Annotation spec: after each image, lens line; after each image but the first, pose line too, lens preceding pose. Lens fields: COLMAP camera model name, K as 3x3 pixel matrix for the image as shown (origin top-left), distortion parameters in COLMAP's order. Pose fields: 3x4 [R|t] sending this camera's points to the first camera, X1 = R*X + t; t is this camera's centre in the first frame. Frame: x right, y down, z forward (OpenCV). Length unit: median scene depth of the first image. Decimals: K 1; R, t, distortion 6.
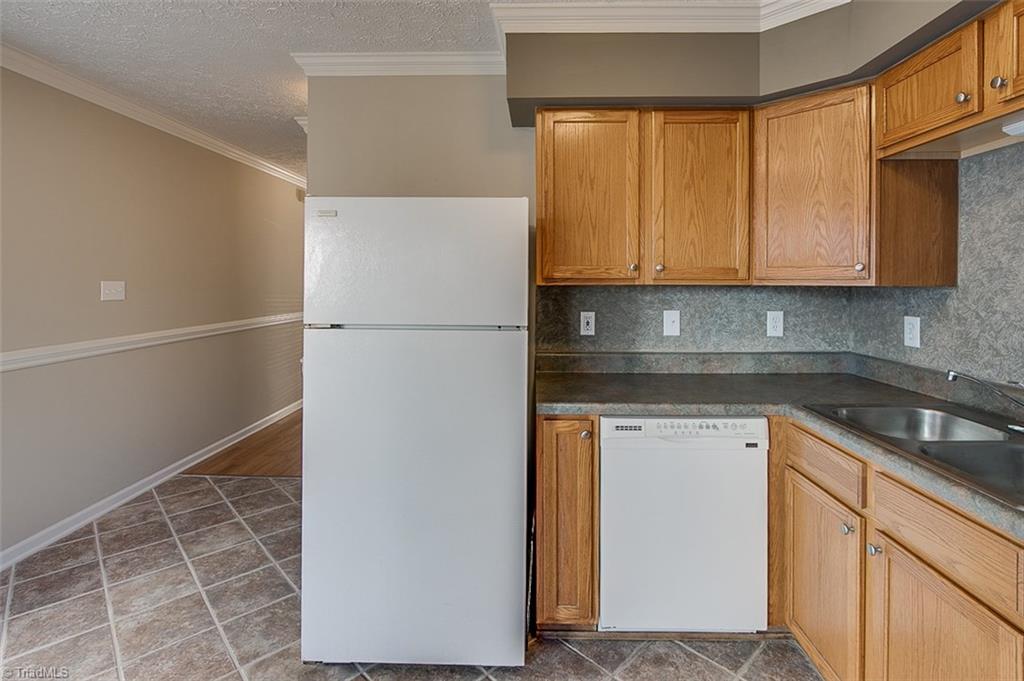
lens RADIAL K [[491.2, 0, 518.7], [0, 491.2, 285.1], [0, 0, 1]] dist [-0.017676, 0.003499]
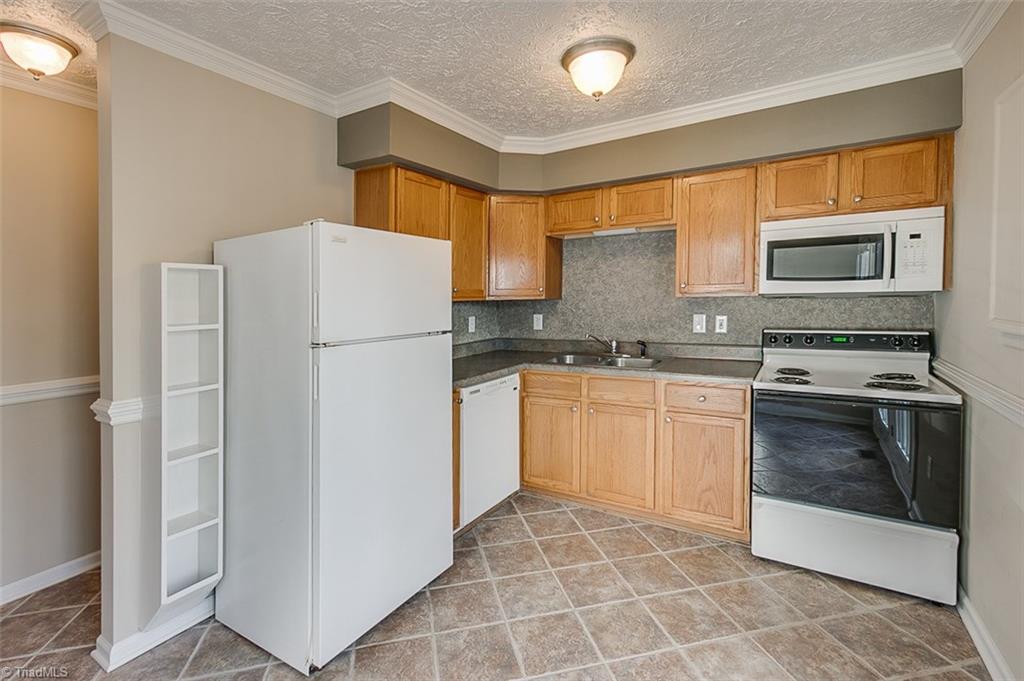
lens RADIAL K [[471.9, 0, 502.8], [0, 471.9, 304.5], [0, 0, 1]] dist [0.006100, 0.000690]
pose [[0.519503, -0.025437, 0.854090, -0.956537], [0.028857, 0.999509, 0.012215, -0.003620], [-0.853981, 0.018301, 0.519982, 0.125600]]
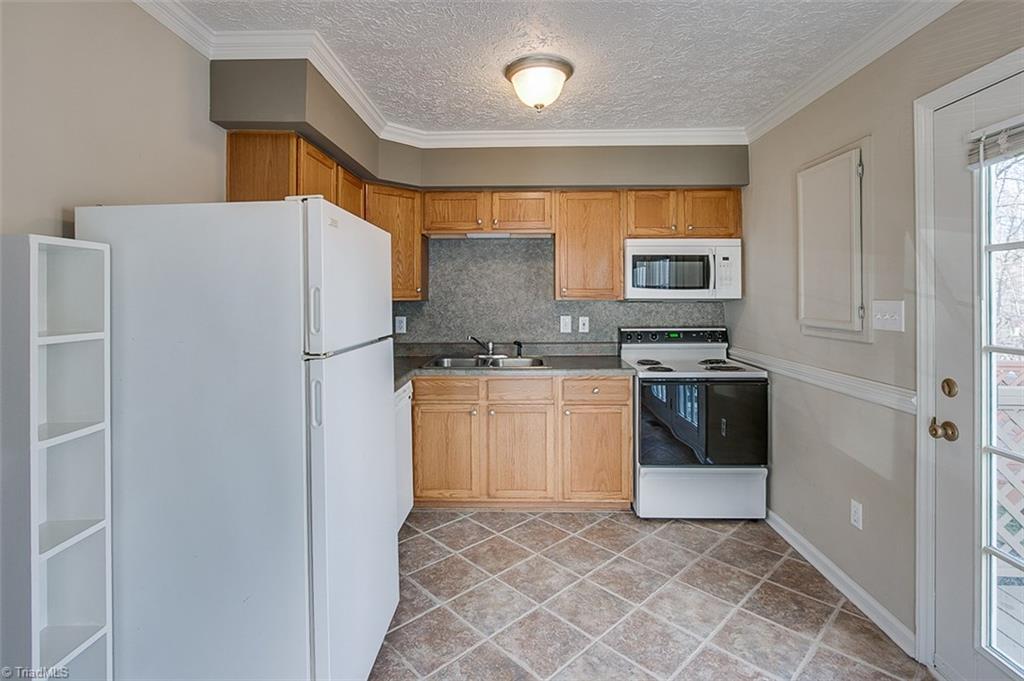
lens RADIAL K [[491.2, 0, 505.4], [0, 491.2, 294.2], [0, 0, 1]] dist [-0.017676, 0.003499]
pose [[0.008218, 0.001344, 0.999965, -1.101607], [0.011884, 0.999928, -0.001441, -0.013249], [-0.999896, 0.011895, 0.008202, 0.616417]]
